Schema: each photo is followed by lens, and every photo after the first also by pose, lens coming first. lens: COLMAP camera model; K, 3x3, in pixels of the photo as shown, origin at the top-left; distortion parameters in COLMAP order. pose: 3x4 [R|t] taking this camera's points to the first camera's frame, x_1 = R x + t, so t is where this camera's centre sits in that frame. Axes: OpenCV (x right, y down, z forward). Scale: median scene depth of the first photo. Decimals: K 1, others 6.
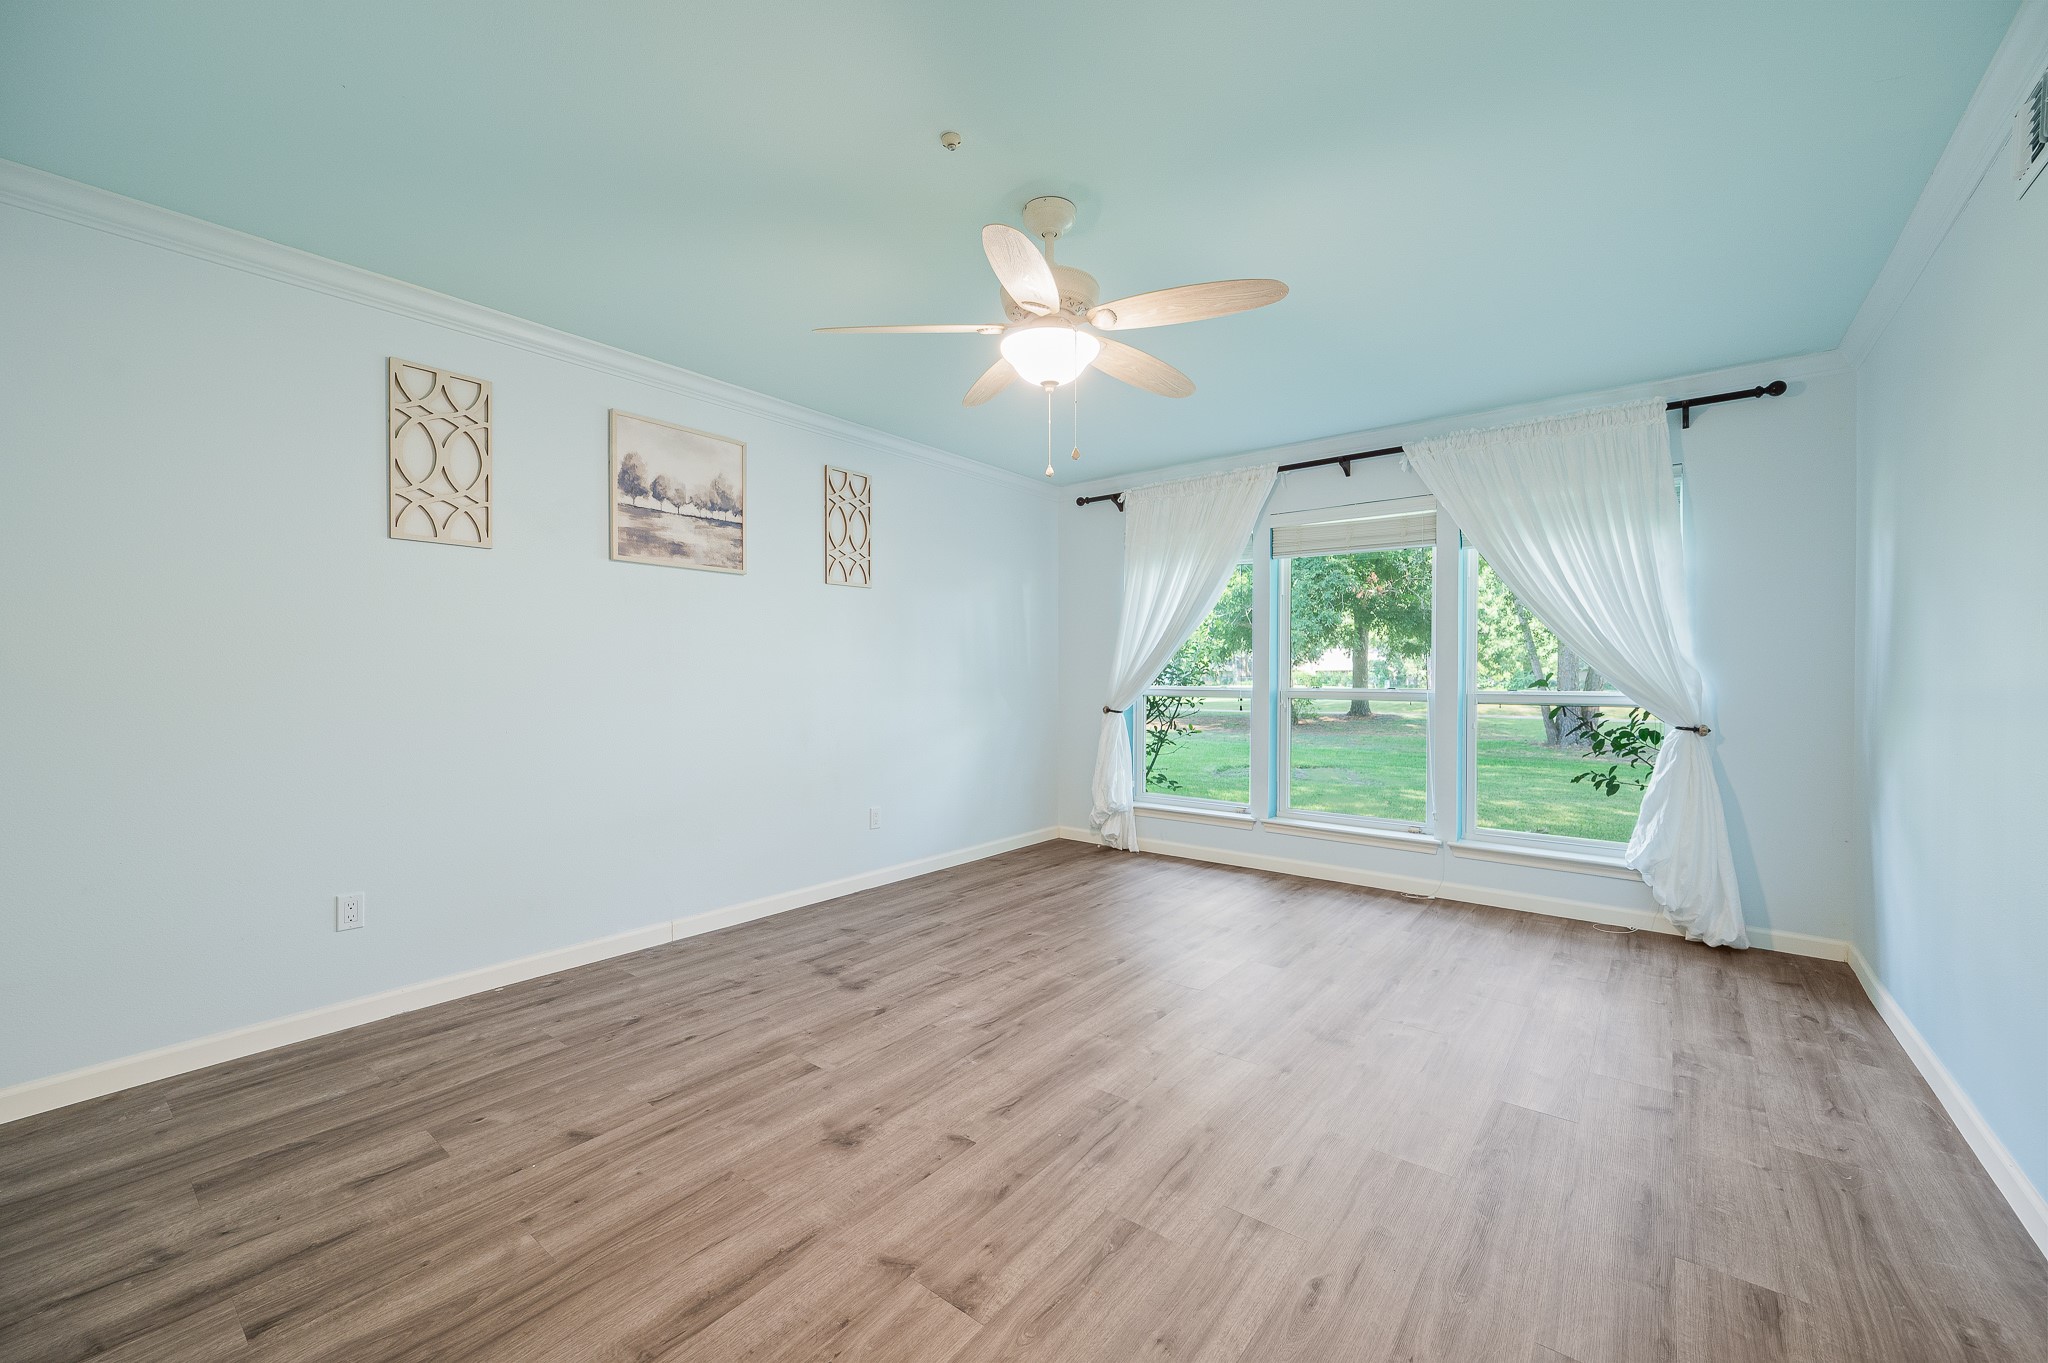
lens RADIAL K [[826.8, 0, 993.5], [0, 826.8, 674.1], [0, 0, 1]] dist [-0.002162, 0.000535]
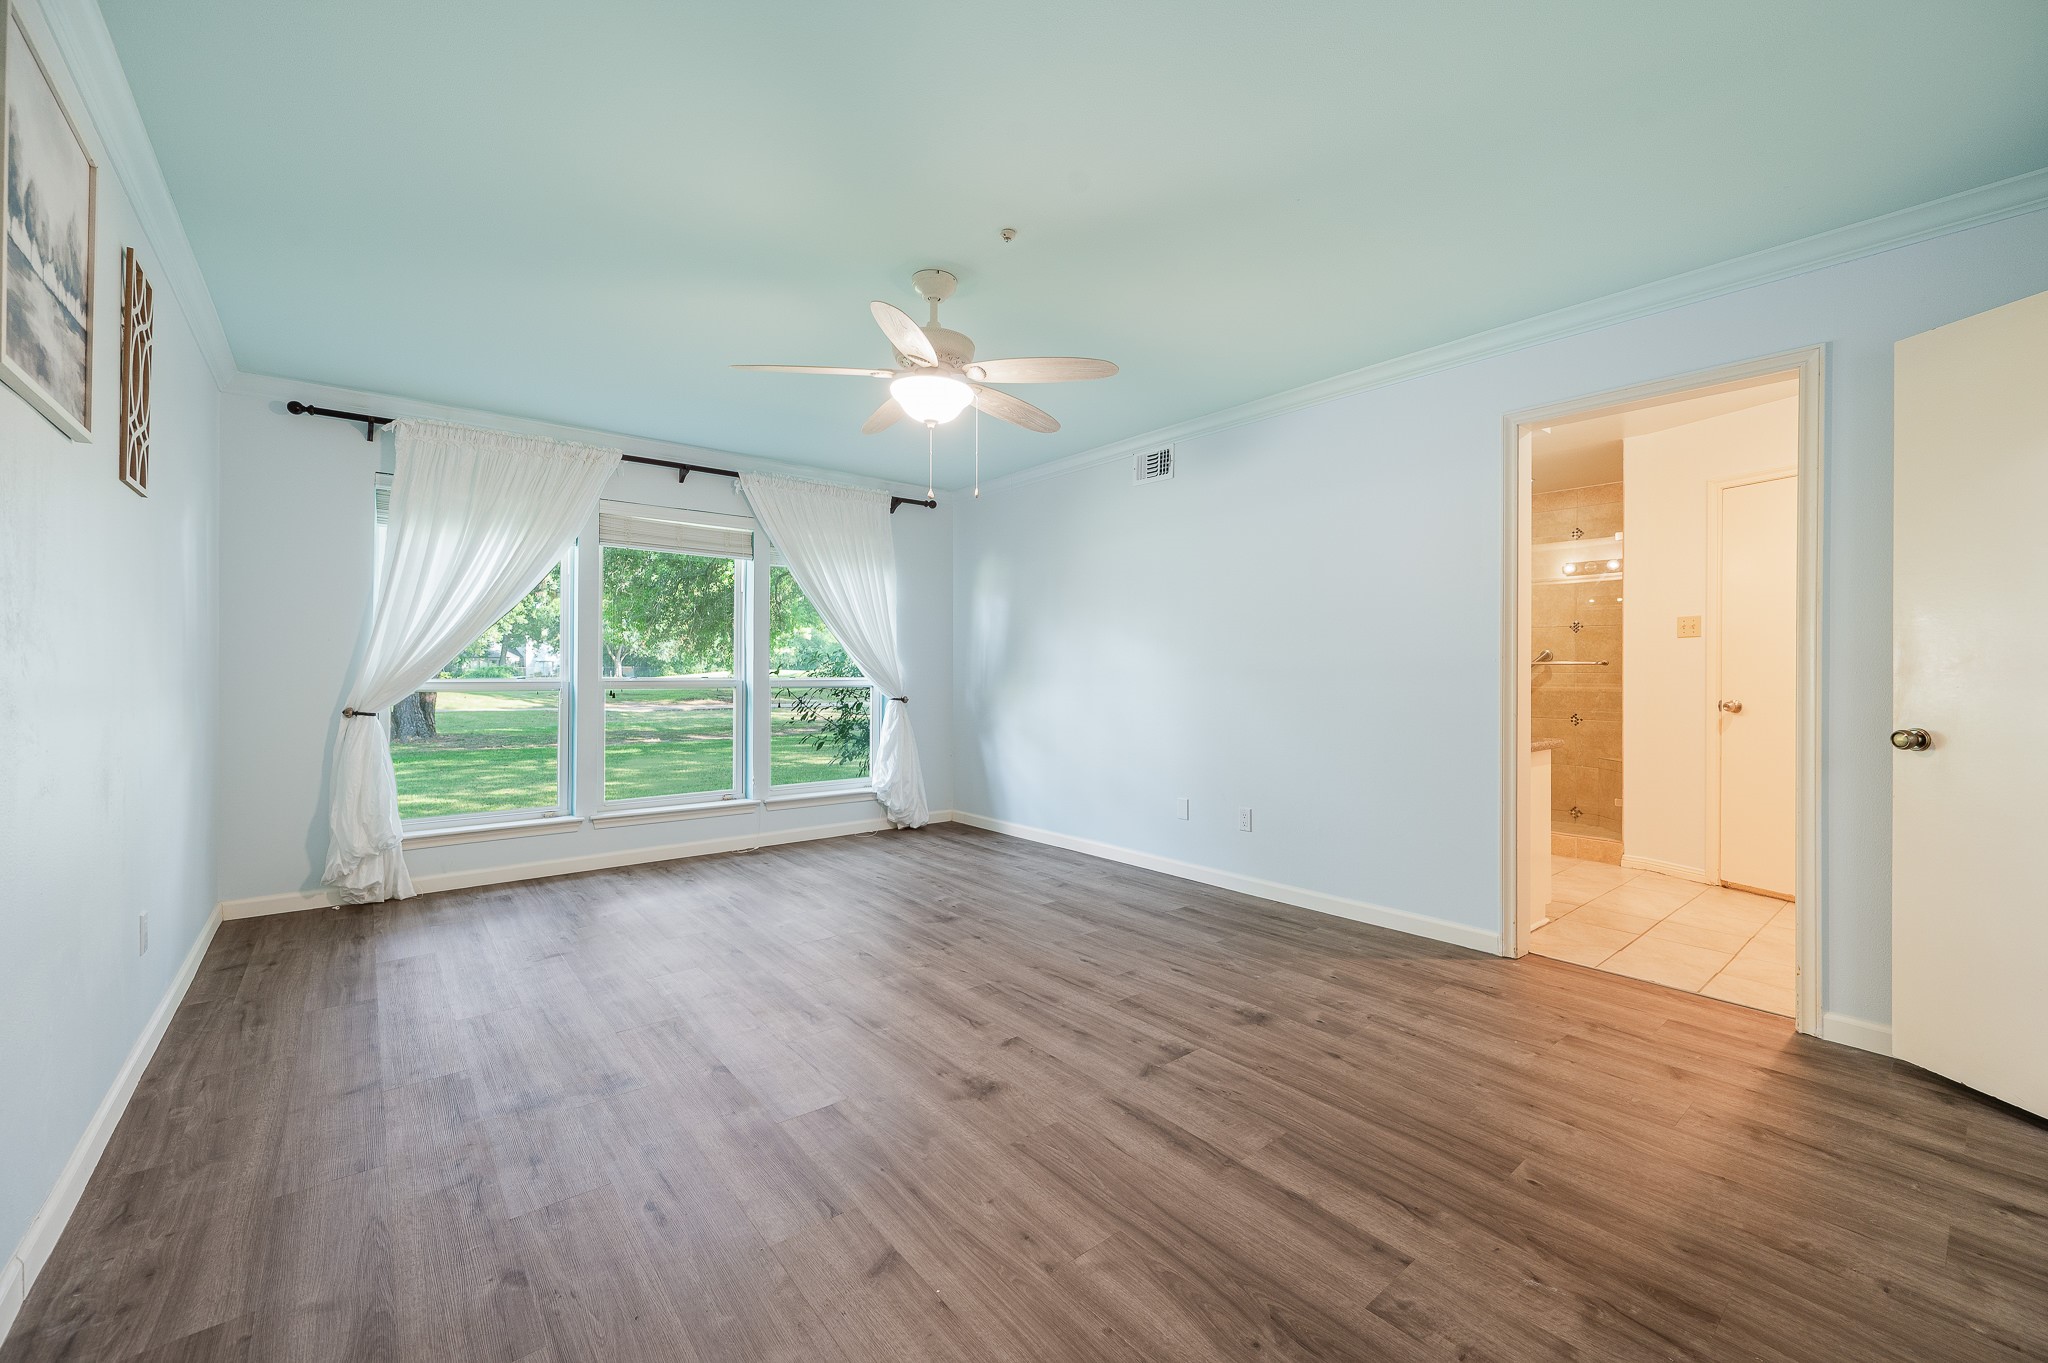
lens RADIAL K [[826.8, 0, 1070.3], [0, 826.8, 670.3], [0, 0, 1]] dist [-0.002162, 0.000535]
pose [[0.154704, -0.002417, 0.987958, -0.756920], [-0.004675, 0.999984, 0.003178, 0.001501], [-0.987950, -0.005110, 0.154690, 0.437597]]
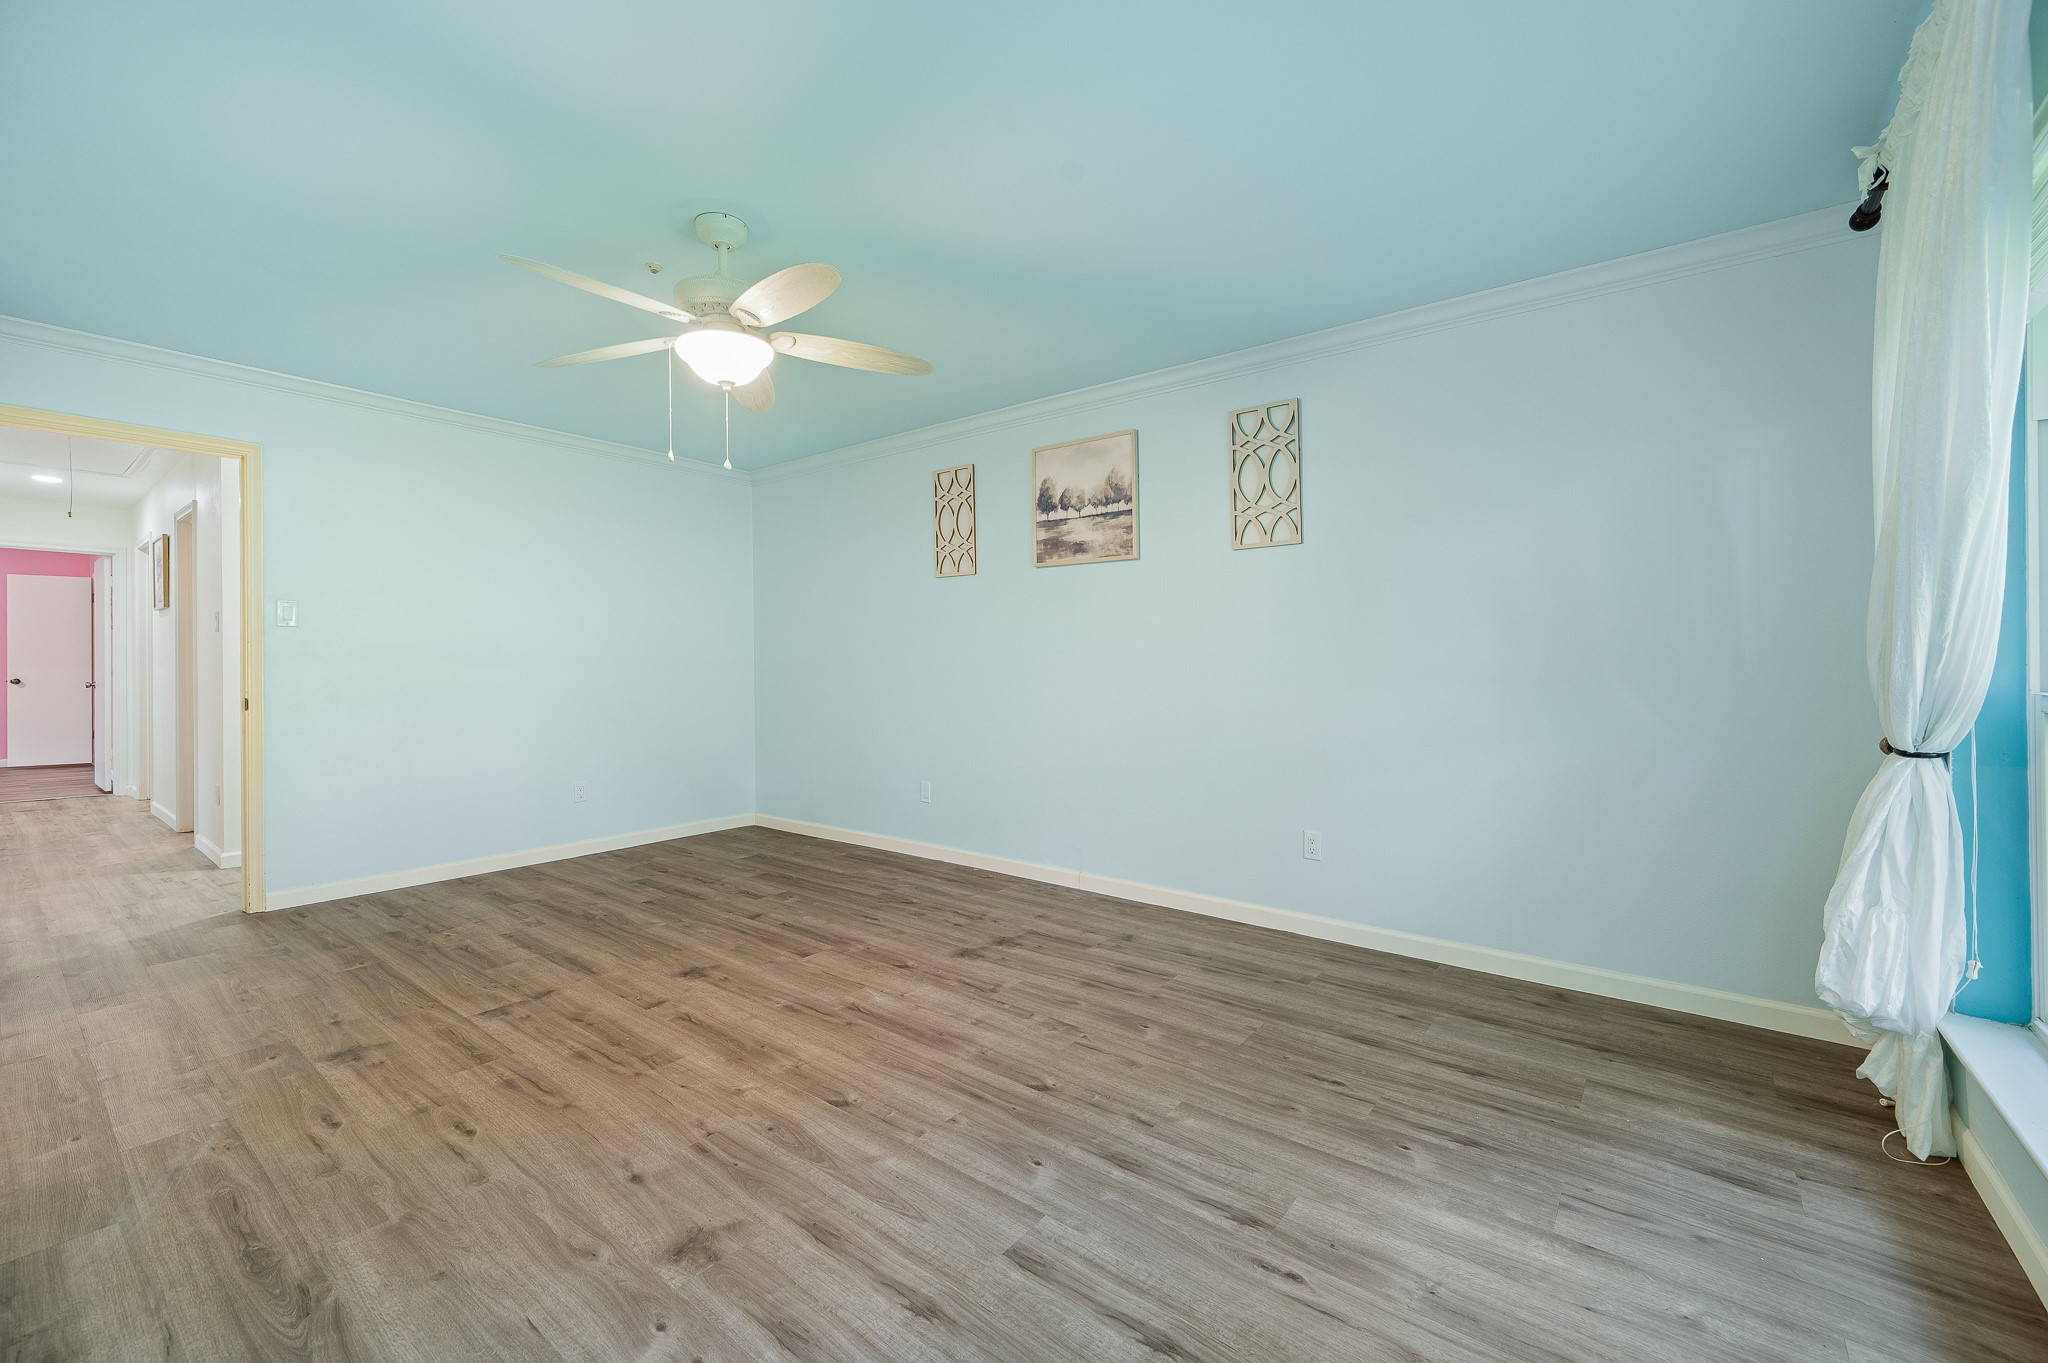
lens RADIAL K [[826.8, 0, 1044.1], [0, 826.8, 651.9], [0, 0, 1]] dist [-0.002162, 0.000535]
pose [[0.030981, -0.007264, -0.999494, 0.804298], [0.004202, 0.999966, -0.007137, 0.001170], [0.999511, -0.003978, 0.031011, 0.964604]]
